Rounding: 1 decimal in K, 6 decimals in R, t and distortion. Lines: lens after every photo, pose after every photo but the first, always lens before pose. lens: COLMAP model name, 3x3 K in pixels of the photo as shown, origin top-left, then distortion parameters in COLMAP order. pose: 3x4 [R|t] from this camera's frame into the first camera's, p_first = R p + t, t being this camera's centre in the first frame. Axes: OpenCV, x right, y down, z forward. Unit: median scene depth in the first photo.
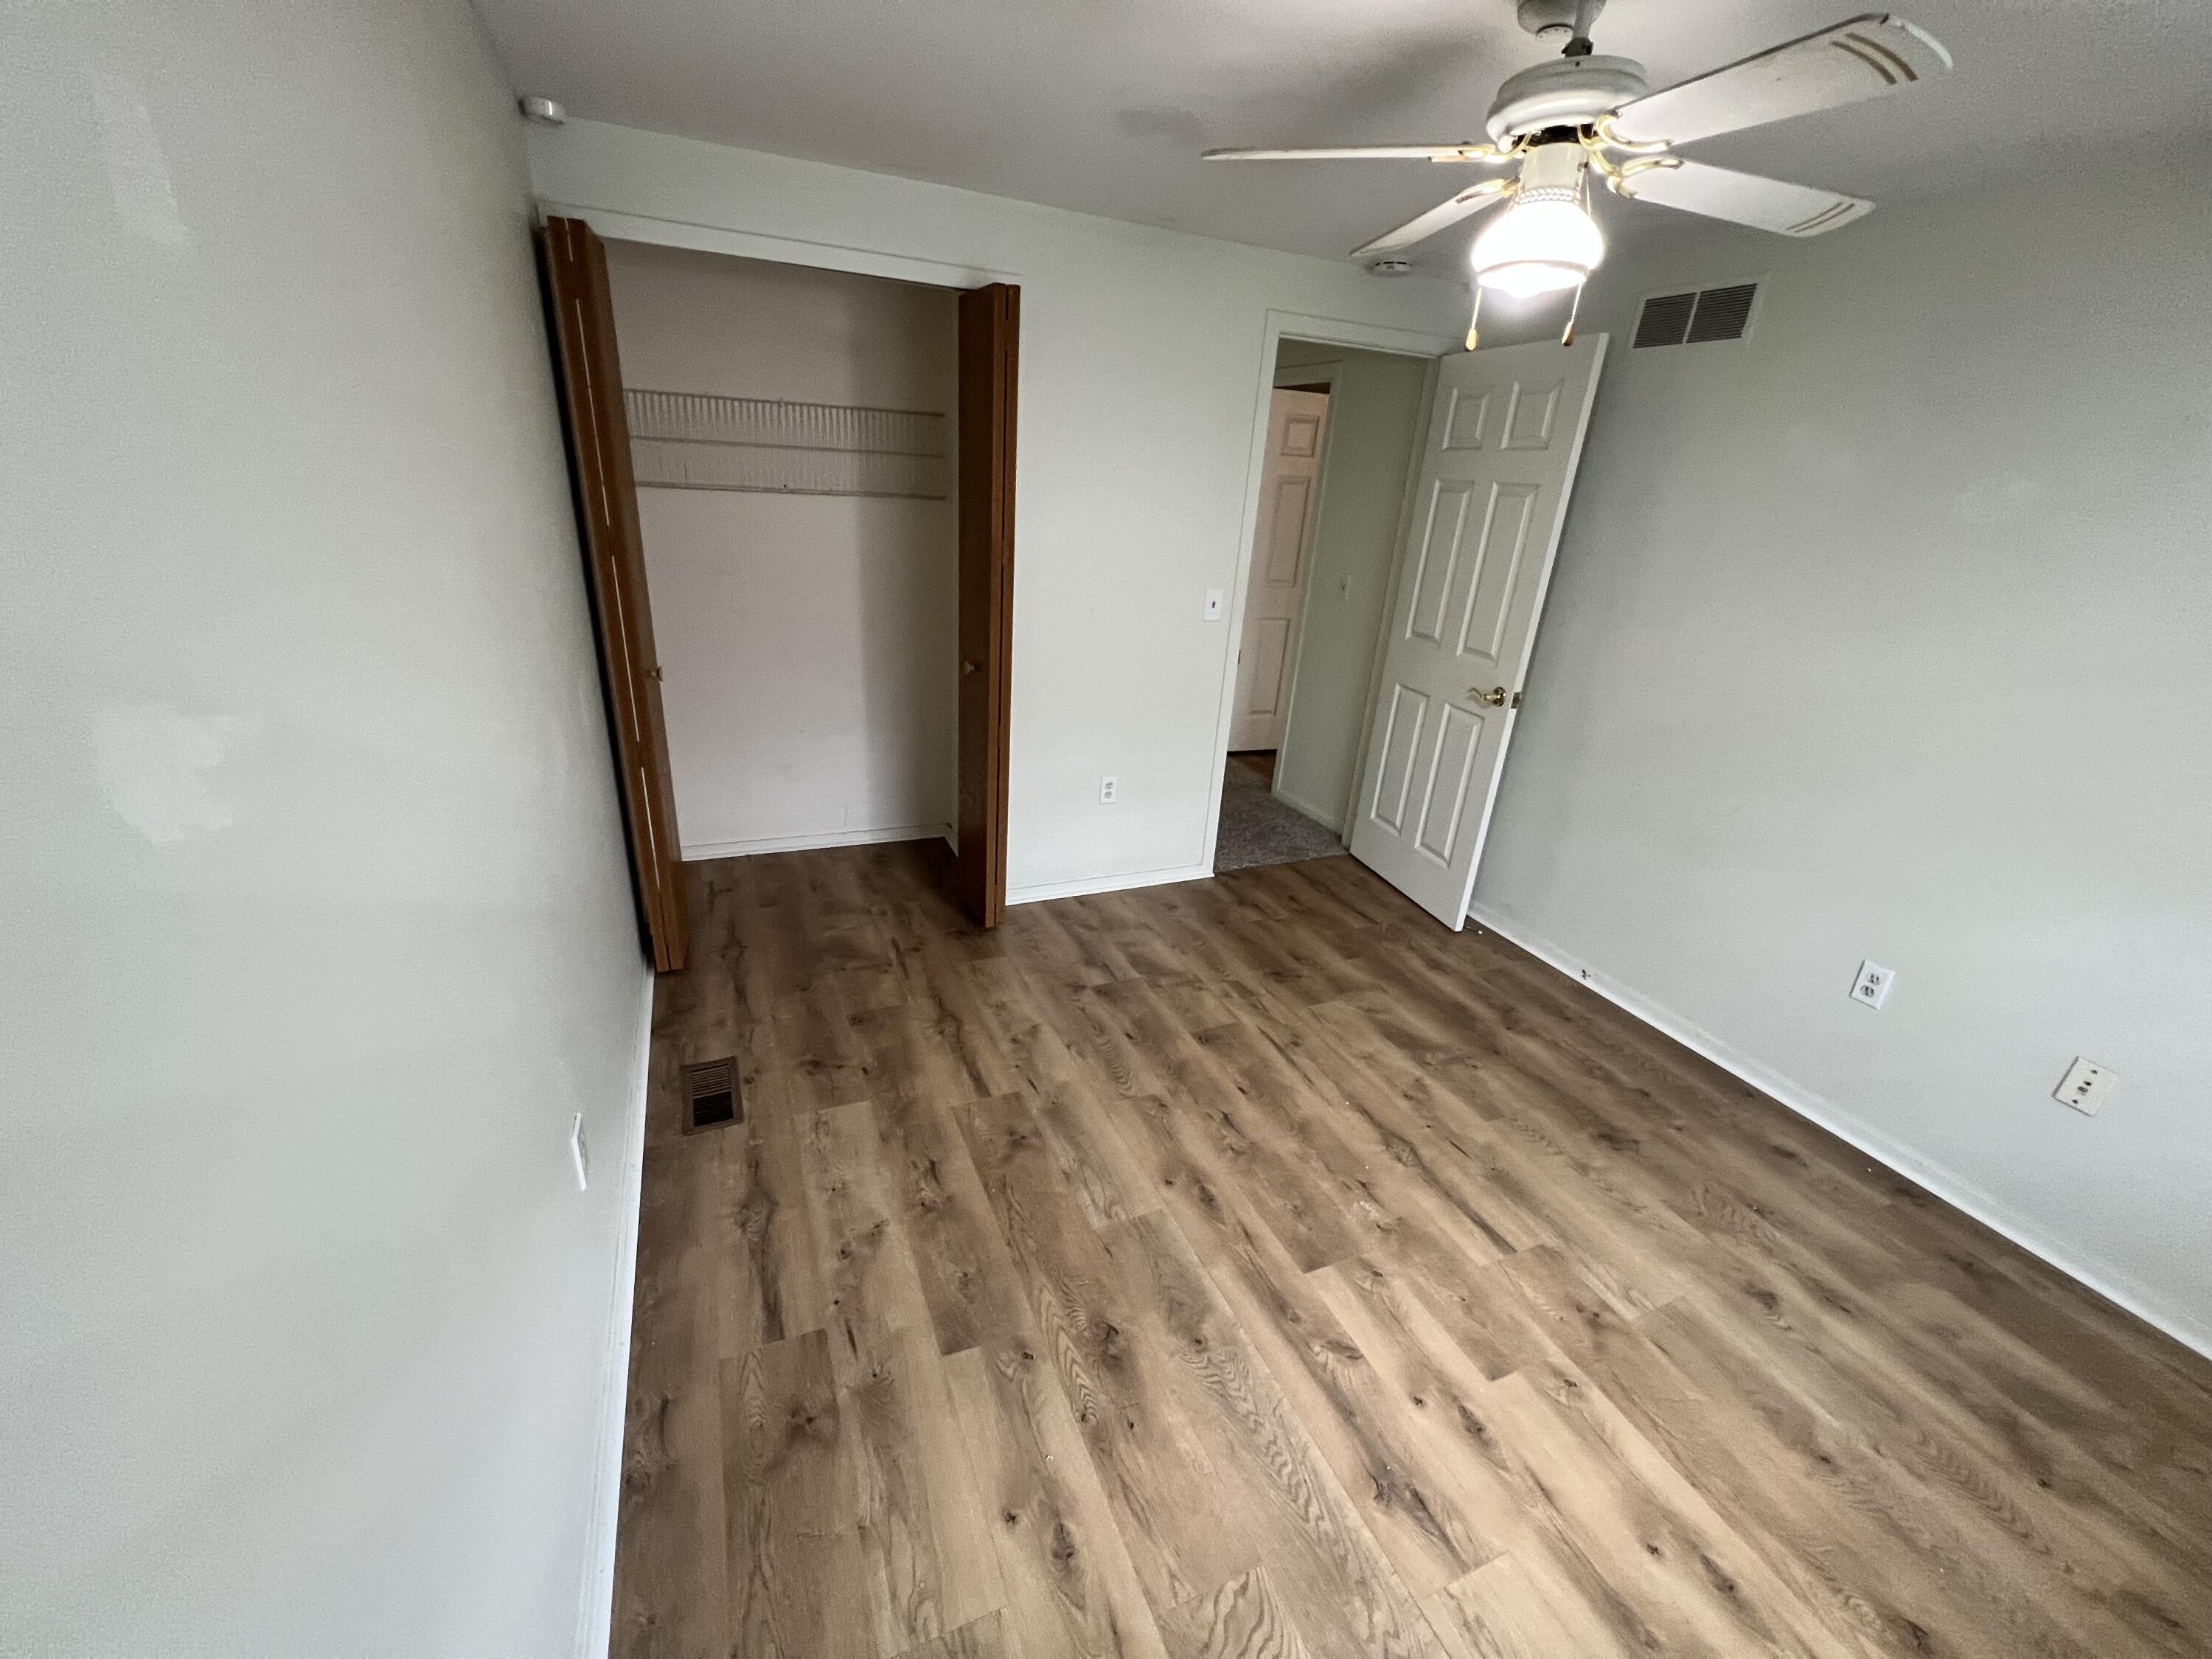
lens RADIAL K [[885.7, 0, 1106.4], [0, 885.7, 831.3], [0, 0, 1]] dist [0.001079, 0.000082]
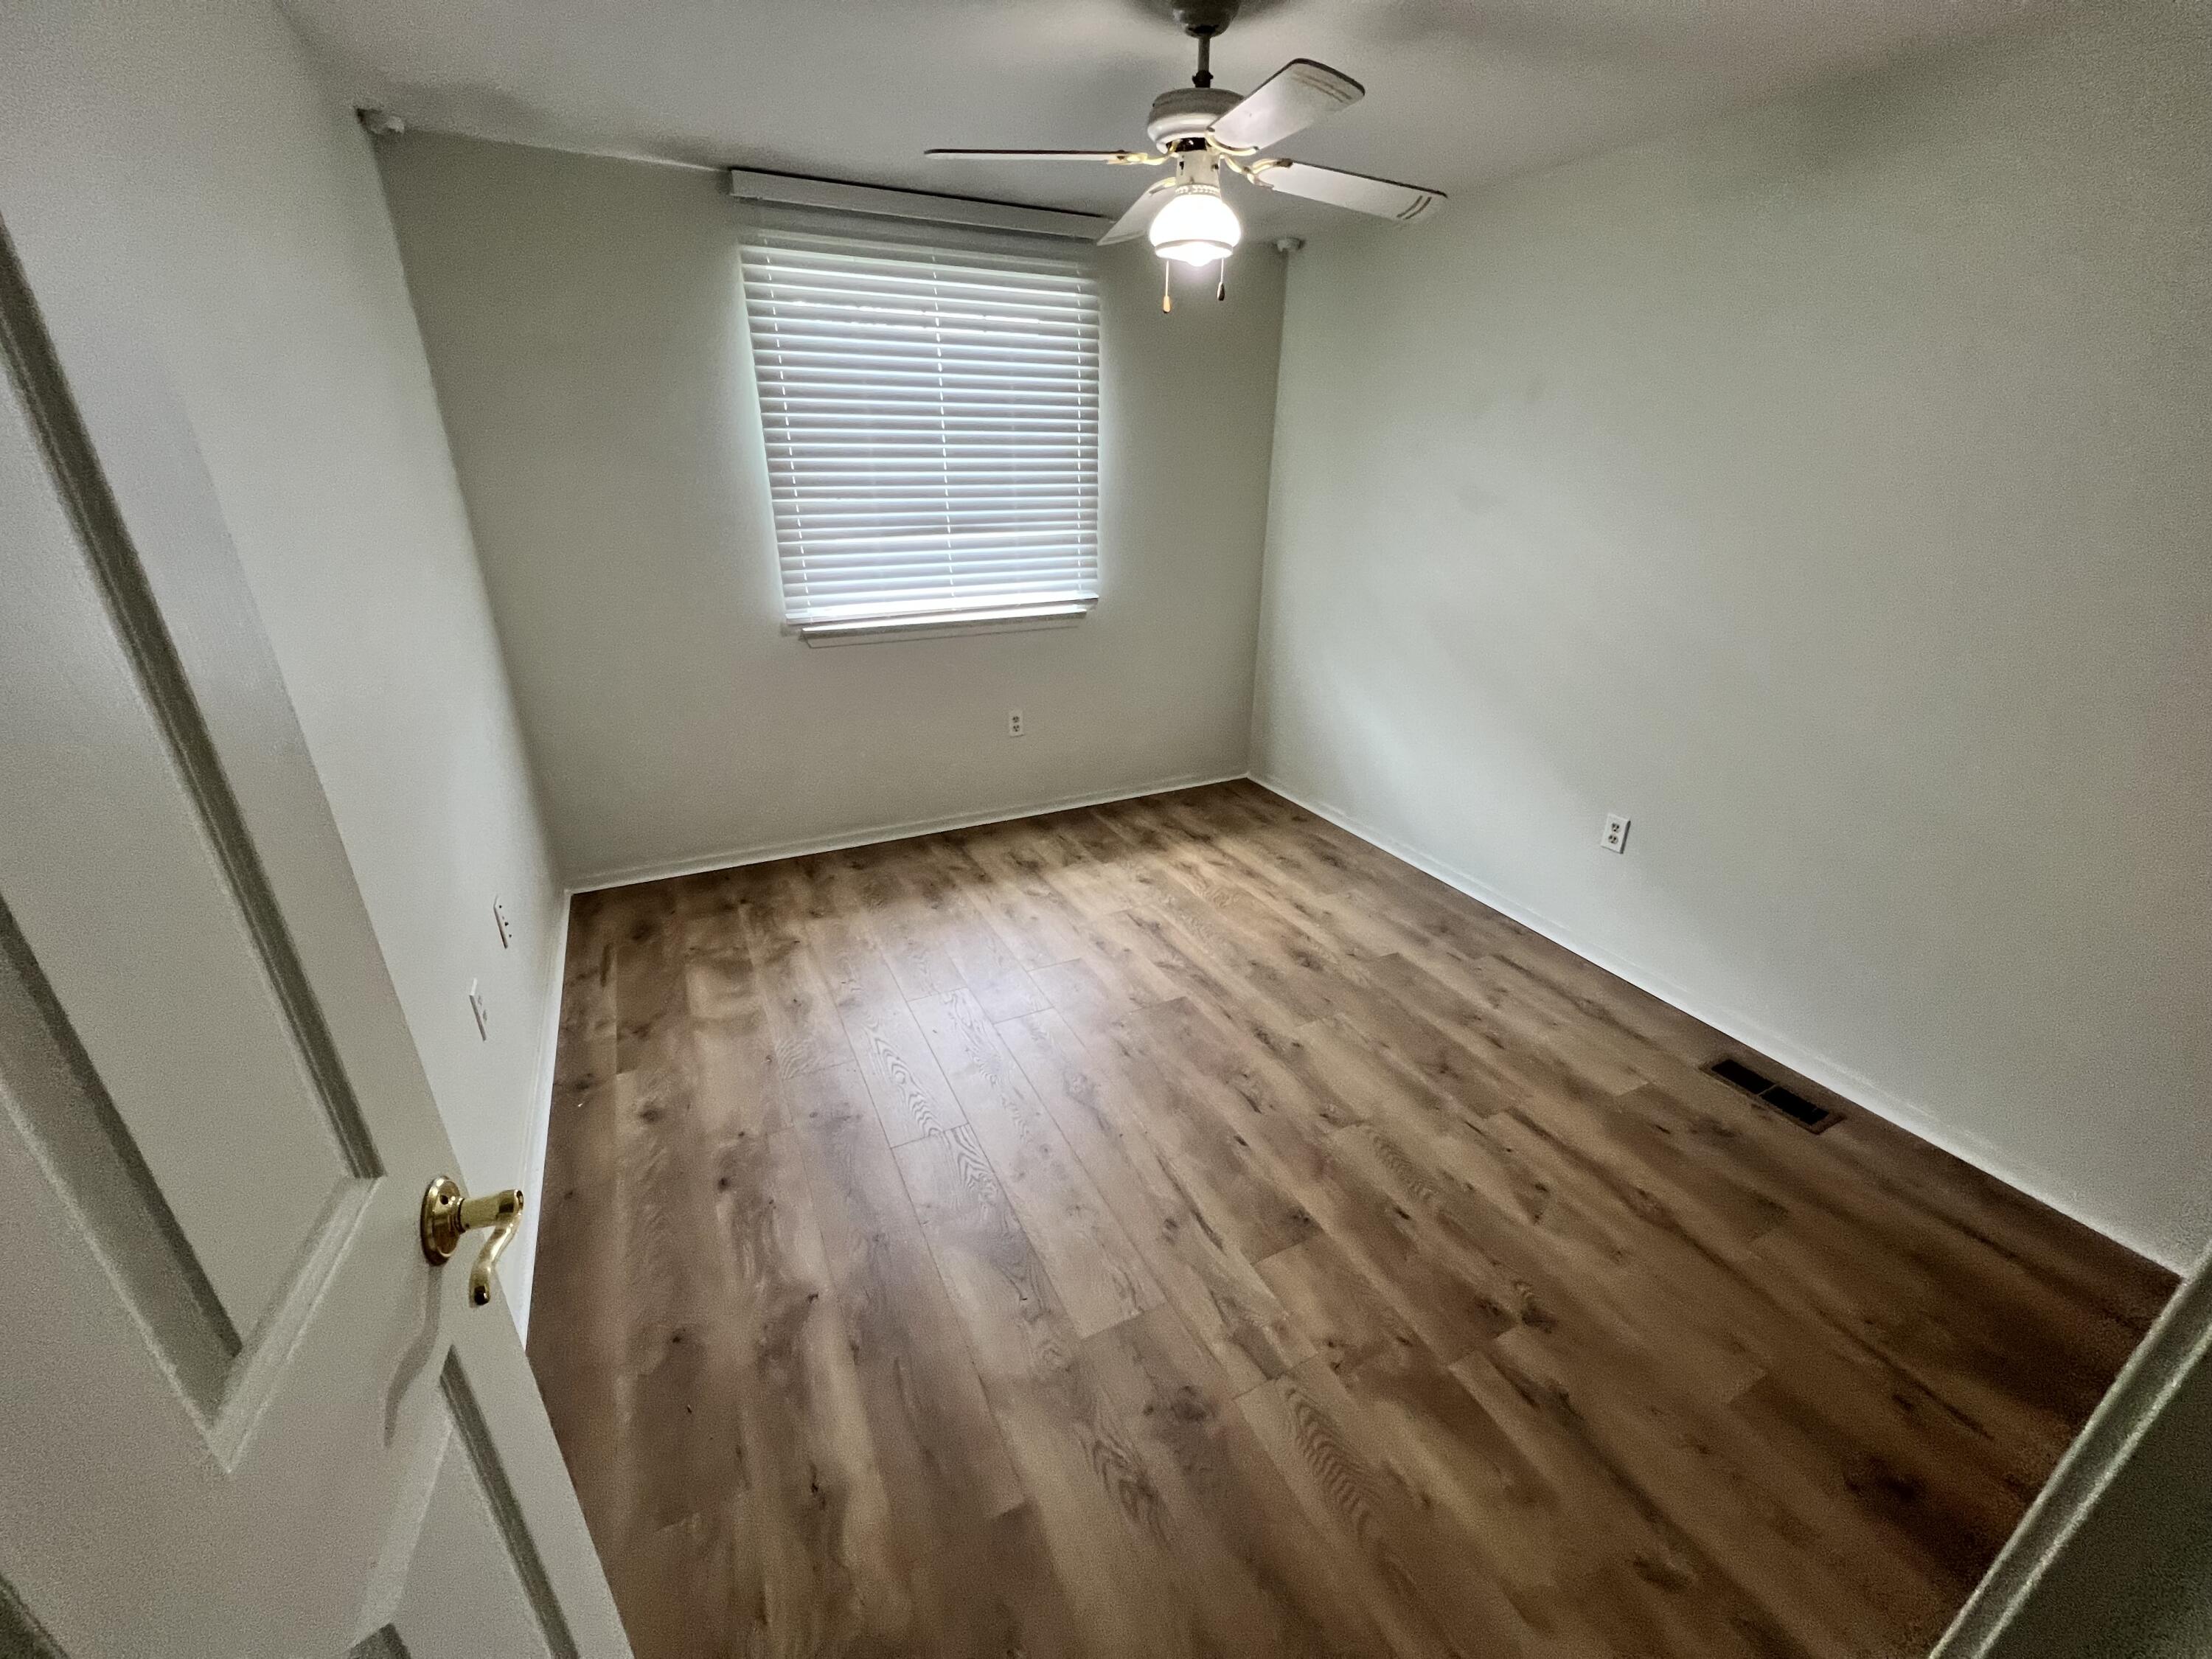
lens RADIAL K [[885.7, 0, 1106.4], [0, 885.7, 831.3], [0, 0, 1]] dist [0.001079, 0.000082]
pose [[-0.995552, -0.044530, -0.083028, 0.396518], [-0.090373, 0.700459, 0.707947, -0.554070], [0.026633, 0.712302, -0.701368, 1.492183]]
